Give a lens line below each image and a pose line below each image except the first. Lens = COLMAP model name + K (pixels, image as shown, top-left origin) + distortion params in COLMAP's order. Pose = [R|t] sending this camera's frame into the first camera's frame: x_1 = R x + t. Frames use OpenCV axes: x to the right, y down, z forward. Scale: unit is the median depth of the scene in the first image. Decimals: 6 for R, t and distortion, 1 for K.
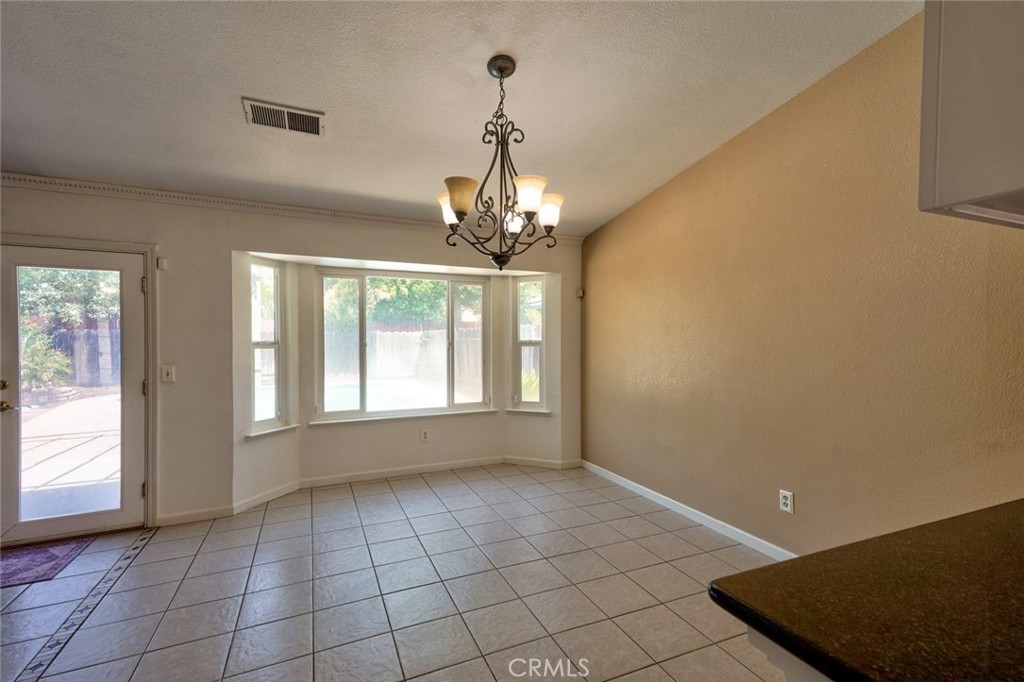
lens RADIAL K [[451.7, 0, 513.3], [0, 451.7, 340.3], [0, 0, 1]] dist [0.034409, -0.000171]
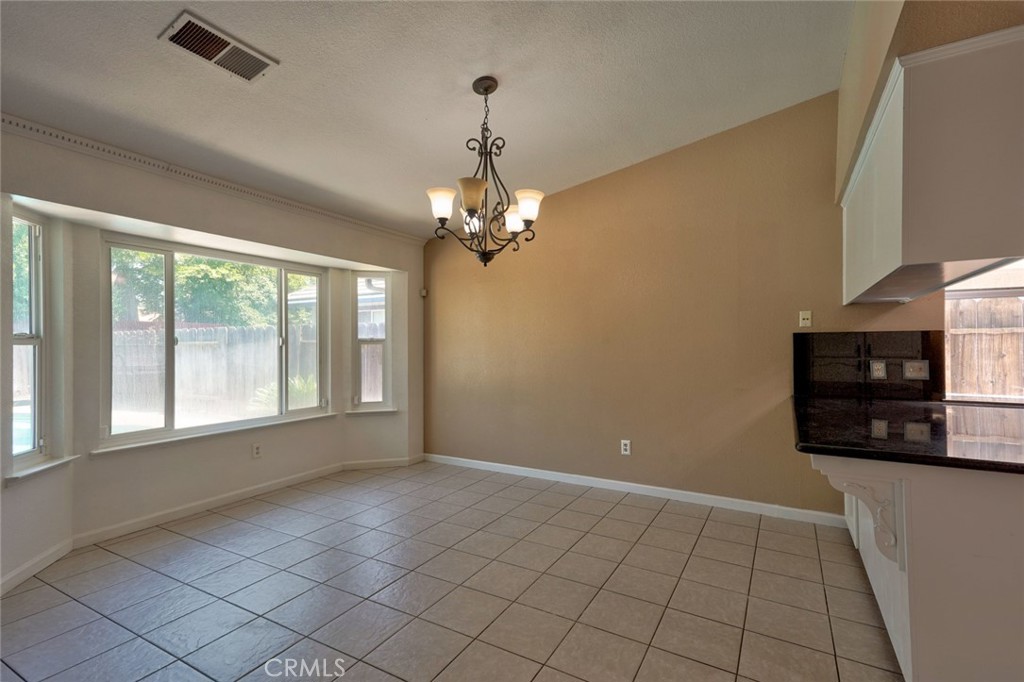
lens RADIAL K [[464.6, 0, 512.0], [0, 464.6, 341.0], [0, 0, 1]] dist [0.042628, 0.000328]
pose [[0.810825, 0.002290, 0.585284, -0.326803], [0.006247, 0.999902, -0.012566, 0.021990], [-0.585255, 0.013845, 0.810731, 0.017047]]
